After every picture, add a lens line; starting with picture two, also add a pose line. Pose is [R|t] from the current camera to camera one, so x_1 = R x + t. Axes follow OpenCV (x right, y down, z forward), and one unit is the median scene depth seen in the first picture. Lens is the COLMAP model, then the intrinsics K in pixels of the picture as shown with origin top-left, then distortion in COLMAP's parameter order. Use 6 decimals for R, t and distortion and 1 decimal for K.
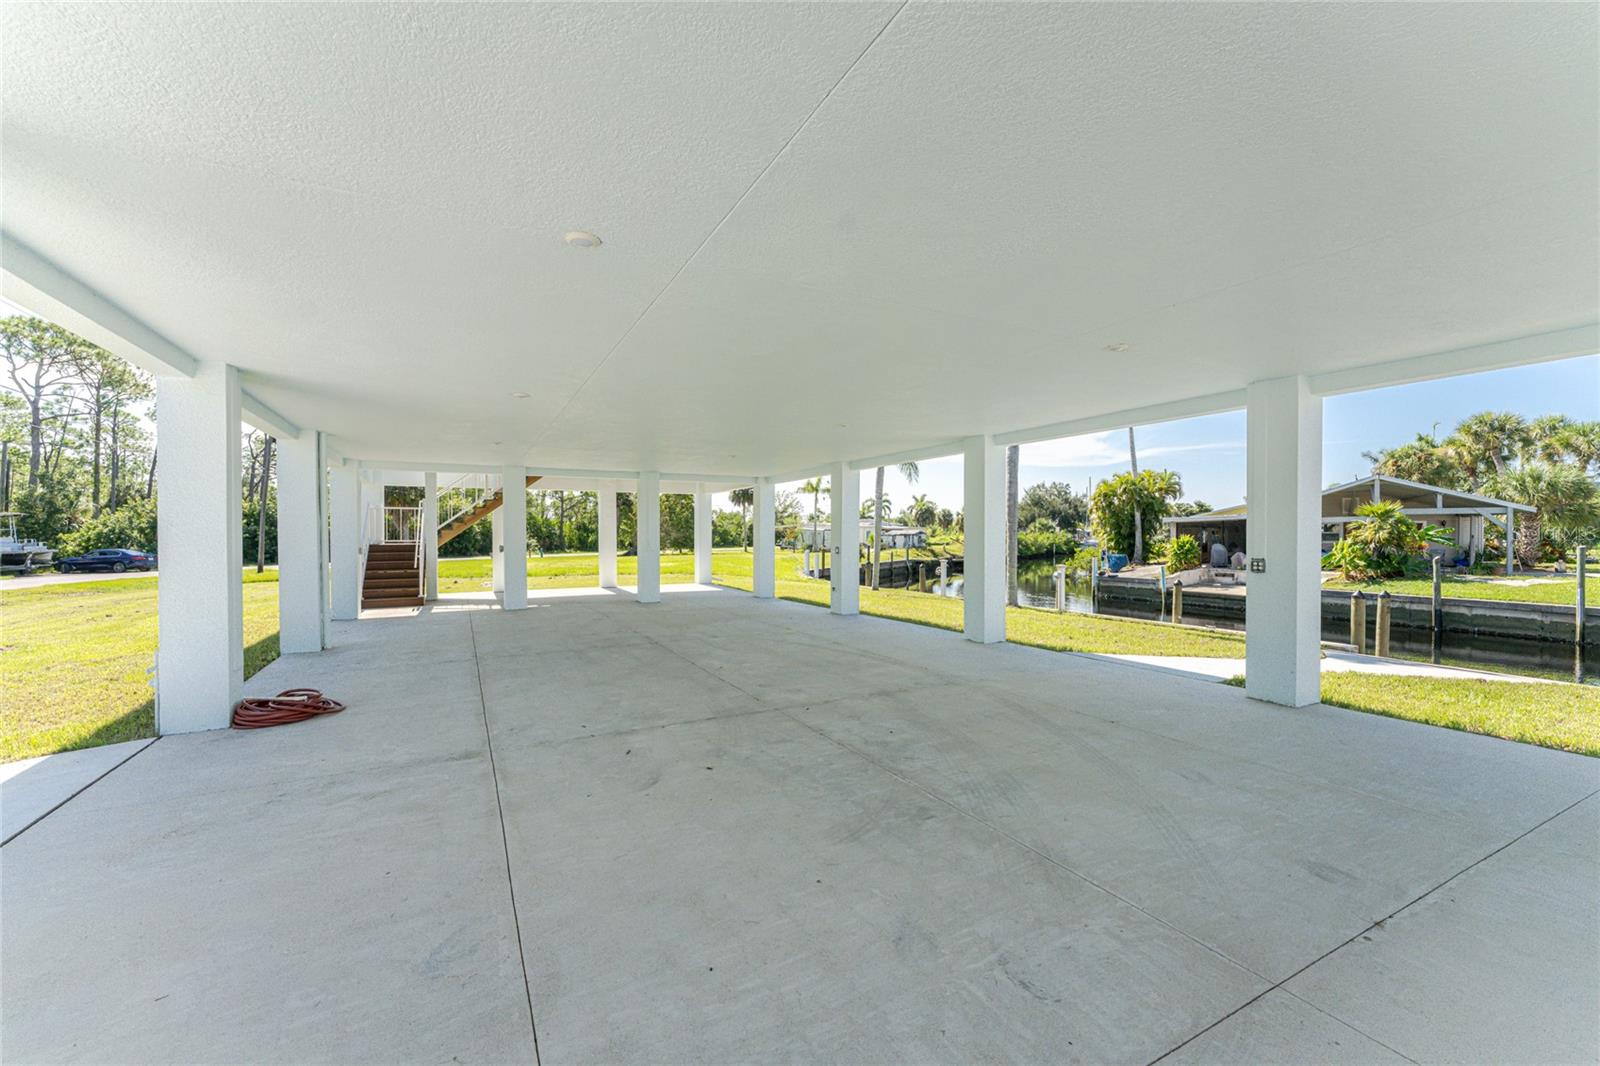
lens RADIAL K [[642.4, 0, 794.7], [0, 642.4, 540.1], [0, 0, 1]] dist [0.001578, 0.000441]
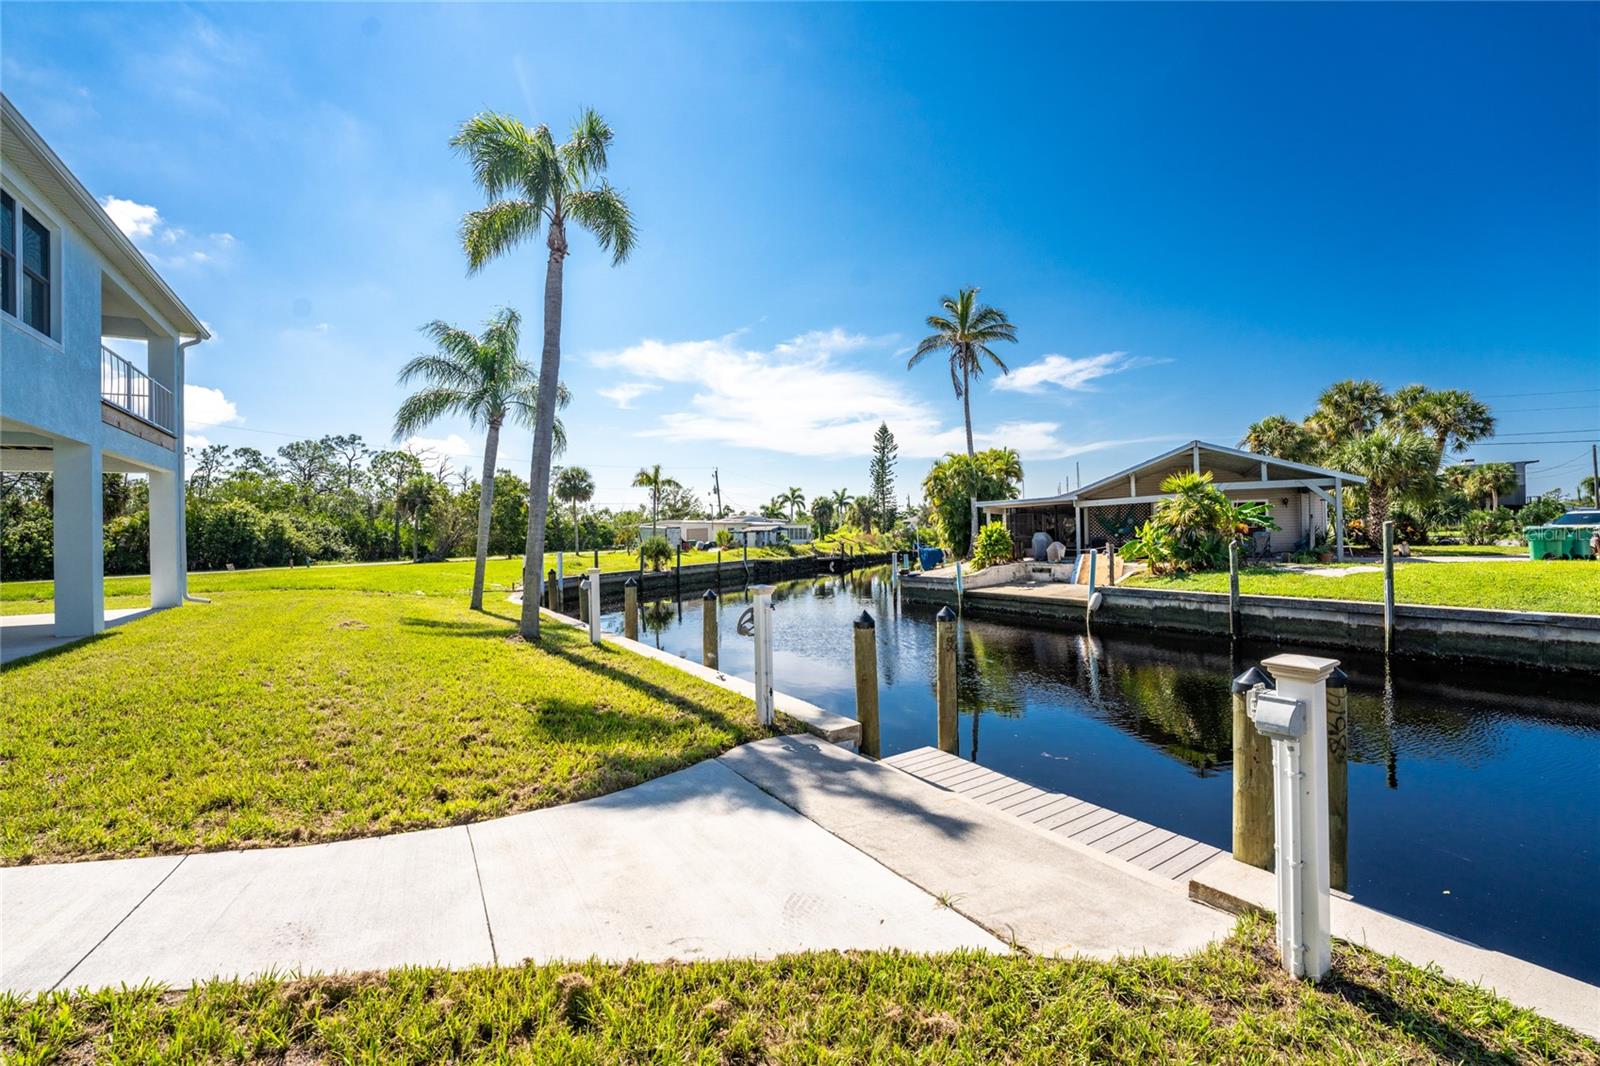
lens RADIAL K [[659.0, 0, 795.6], [0, 659.0, 529.9], [0, 0, 1]] dist [-0.024376, 0.000225]
pose [[0.997576, -0.022366, 0.065897, 0.331418], [0.023408, 0.999612, -0.015081, 0.009327], [-0.065534, 0.016587, 0.997712, 0.206690]]
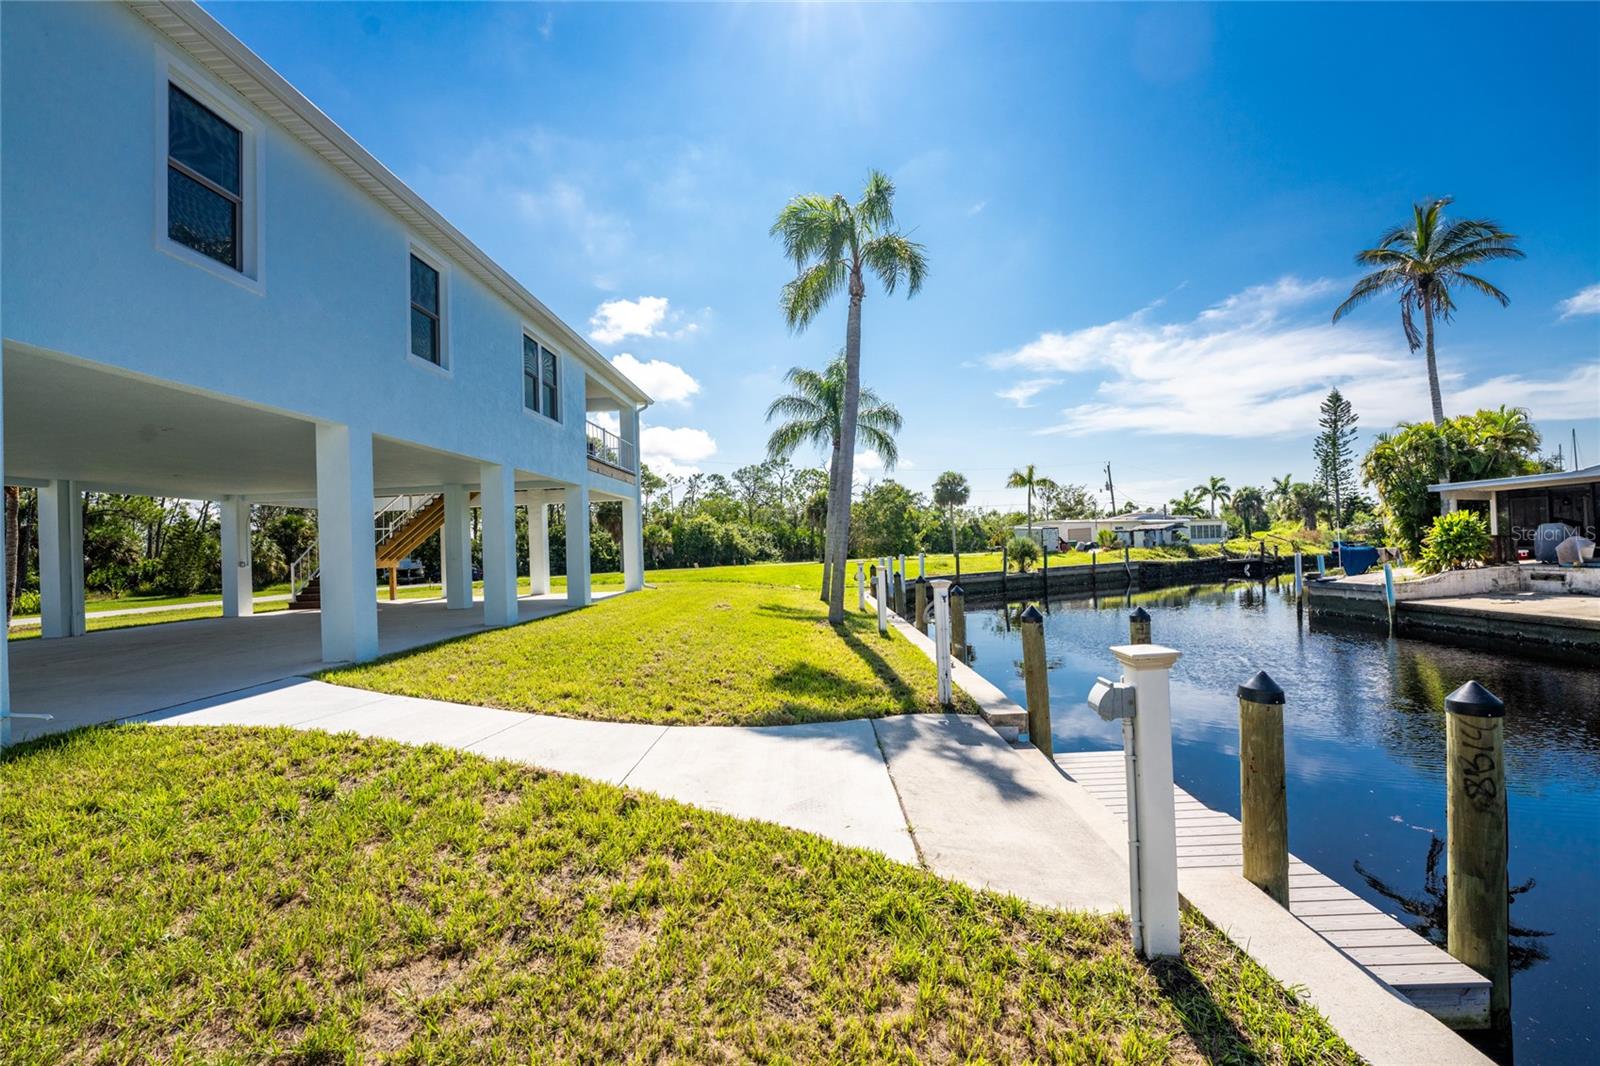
lens RADIAL K [[658.2, 0, 800.0], [0, 658.2, 533.0], [0, 0, 1]] dist [-0.019516, 0.000123]
pose [[0.865785, -0.041965, -0.498653, 0.411475], [0.031297, 0.999068, -0.029739, 0.012178], [0.499436, 0.010142, 0.866292, 0.185327]]
